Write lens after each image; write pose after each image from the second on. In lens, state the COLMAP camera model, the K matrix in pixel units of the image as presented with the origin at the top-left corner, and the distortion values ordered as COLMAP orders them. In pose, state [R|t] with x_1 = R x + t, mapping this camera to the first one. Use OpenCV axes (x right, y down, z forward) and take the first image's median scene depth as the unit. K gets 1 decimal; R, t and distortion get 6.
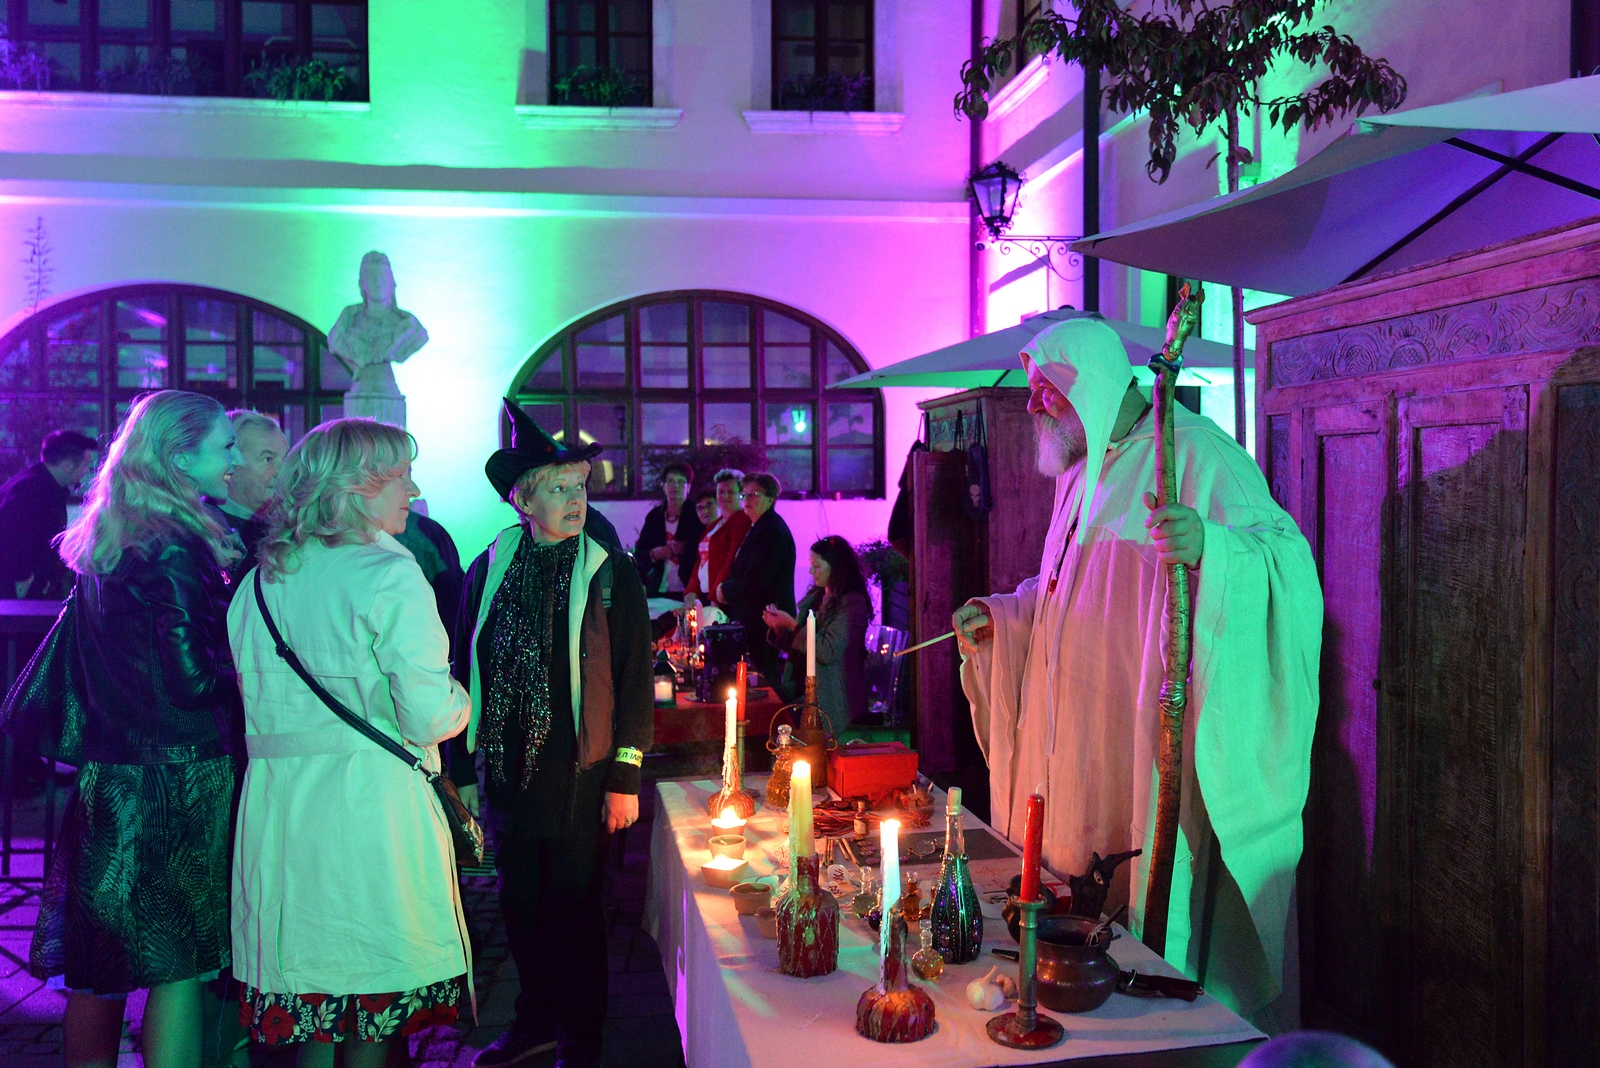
lens RADIAL K [[1132.1, 0, 797.6], [0, 1132.1, 529.1], [0, 0, 1]] dist [0.000120, 0.000014]
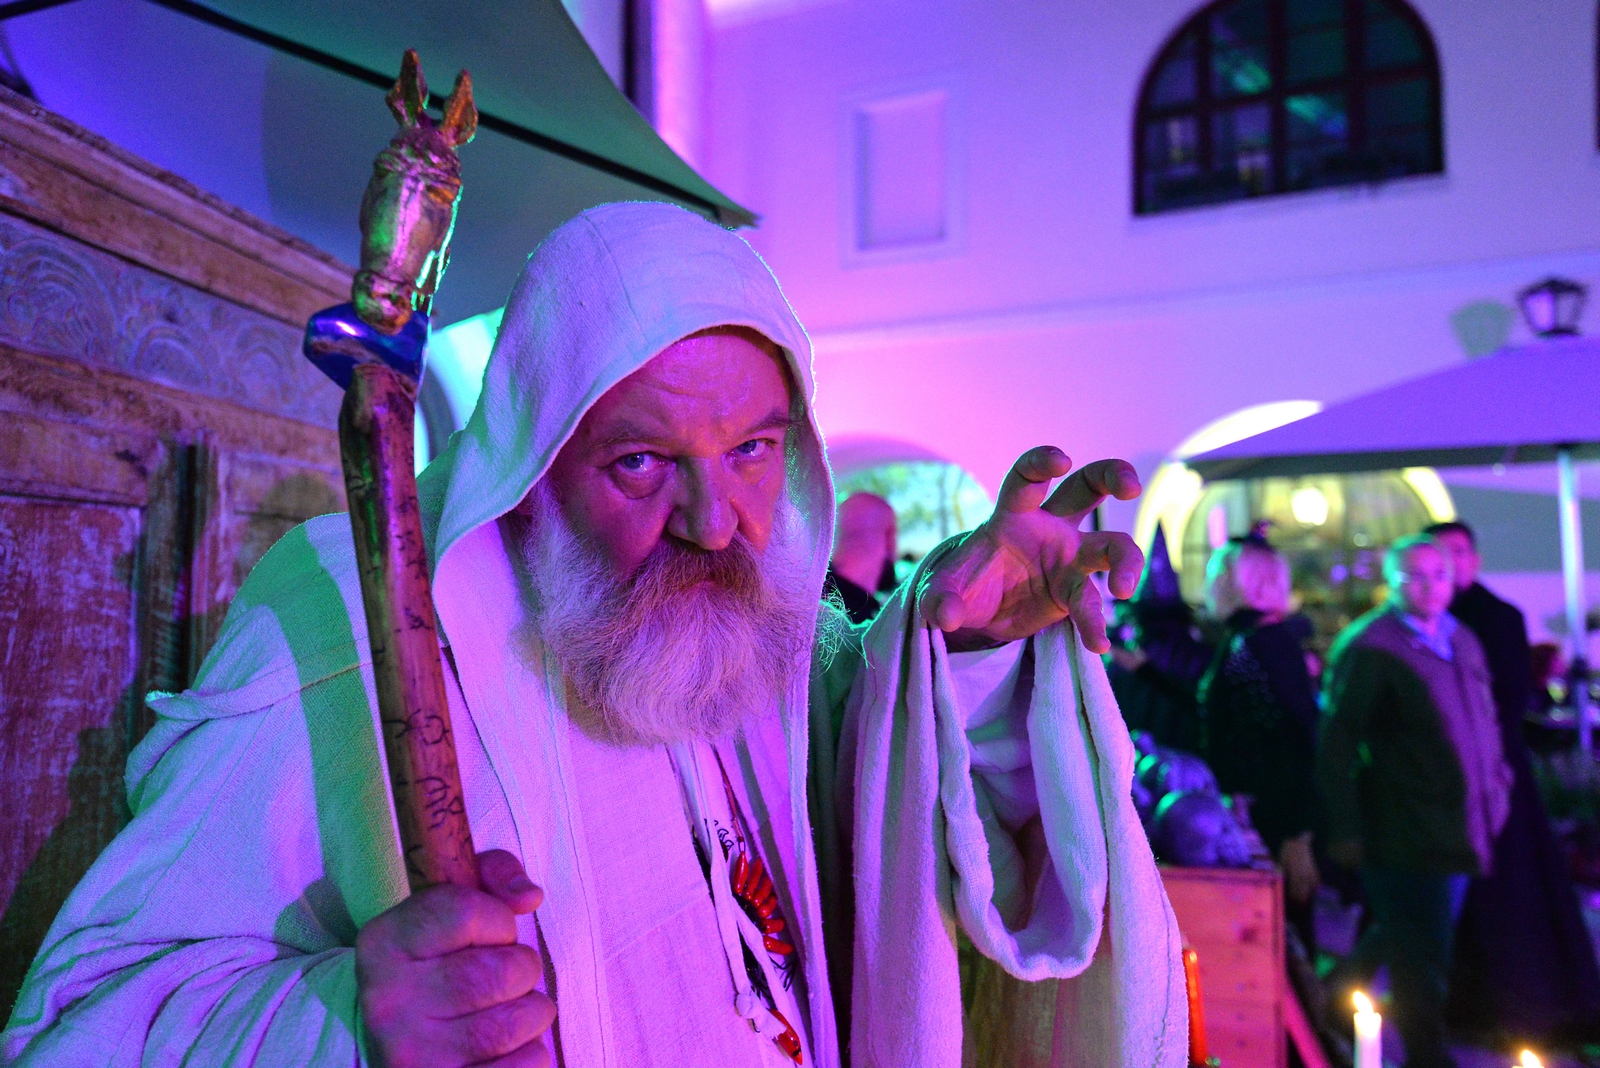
lens RADIAL K [[1153.7, 0, 800.0], [0, 1153.7, 534.8], [0, 0, 1]] dist [-0.000694, -0.000274]
pose [[-0.964195, 0.009606, 0.265019, 0.132119], [0.010881, 0.999935, 0.003343, -0.071707], [-0.264970, 0.006107, -0.964237, 1.364008]]
